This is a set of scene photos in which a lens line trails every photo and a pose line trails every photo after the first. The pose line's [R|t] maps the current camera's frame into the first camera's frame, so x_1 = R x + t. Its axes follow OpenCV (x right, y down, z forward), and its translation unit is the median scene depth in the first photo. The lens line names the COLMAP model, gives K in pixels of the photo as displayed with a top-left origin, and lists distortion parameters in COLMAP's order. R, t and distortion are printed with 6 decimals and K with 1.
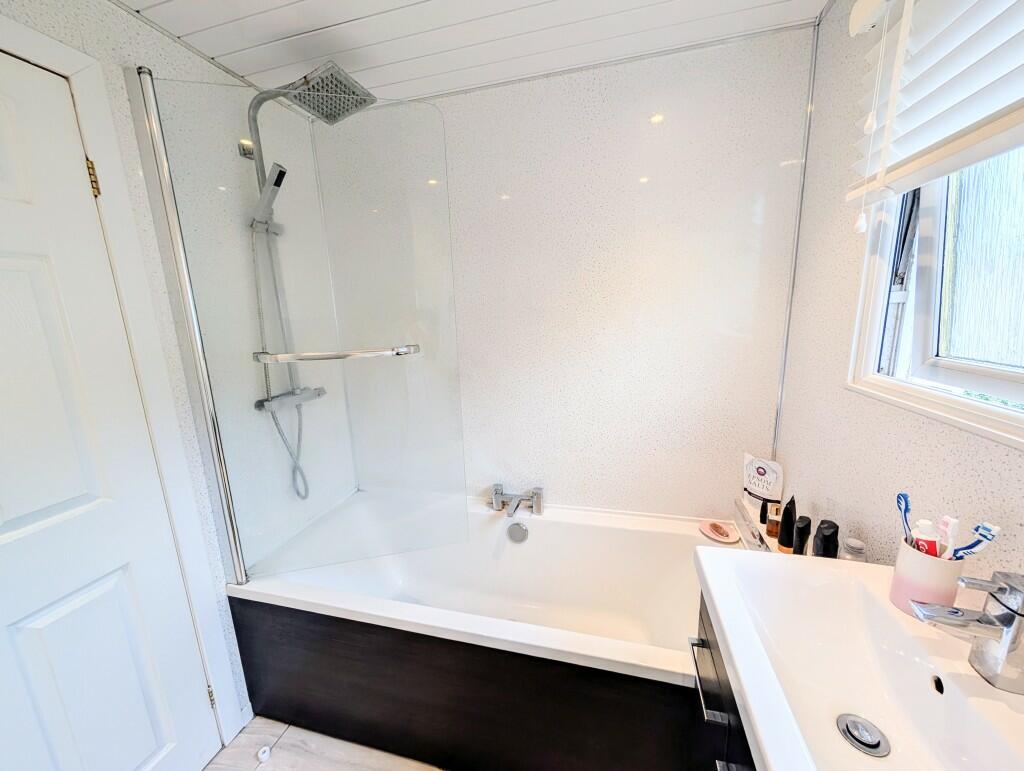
lens RADIAL K [[388.1, 0, 516.7], [0, 388.1, 385.9], [0, 0, 1]] dist [0.001181, 0.000012]
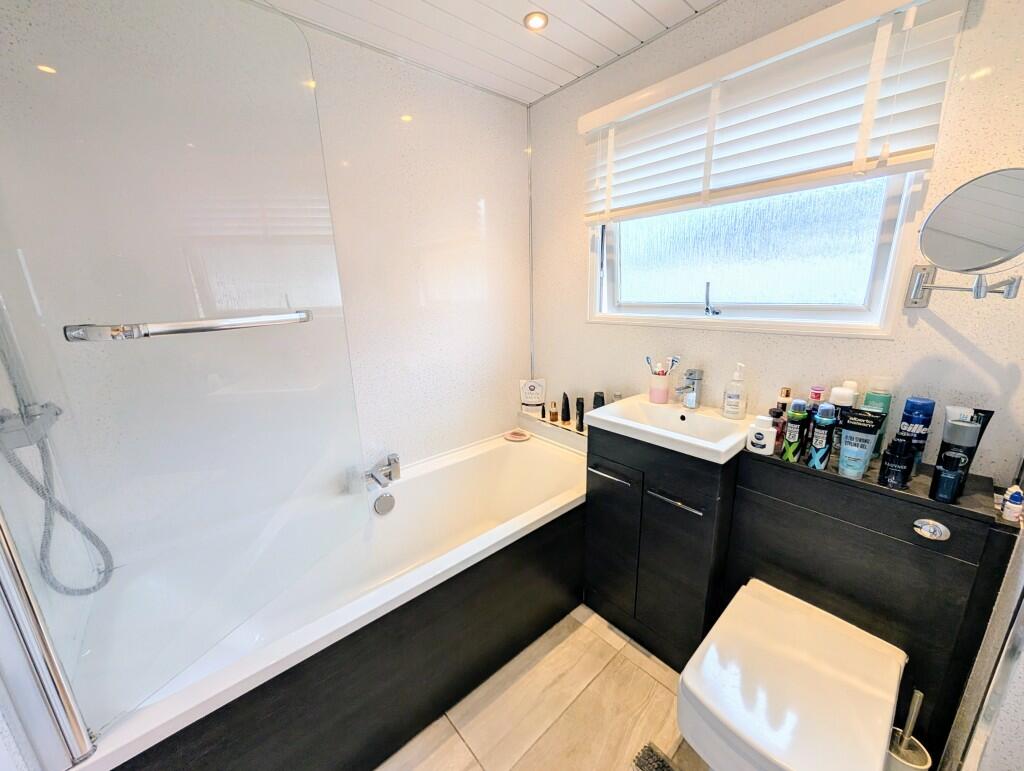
lens RADIAL K [[388.1, 0, 516.7], [0, 388.1, 385.9], [0, 0, 1]] dist [0.001181, 0.000012]
pose [[0.566066, -0.181484, 0.804135, -0.669580], [0.164954, 0.980674, 0.105208, 0.037977], [-0.807687, 0.073091, 0.585063, 0.141569]]
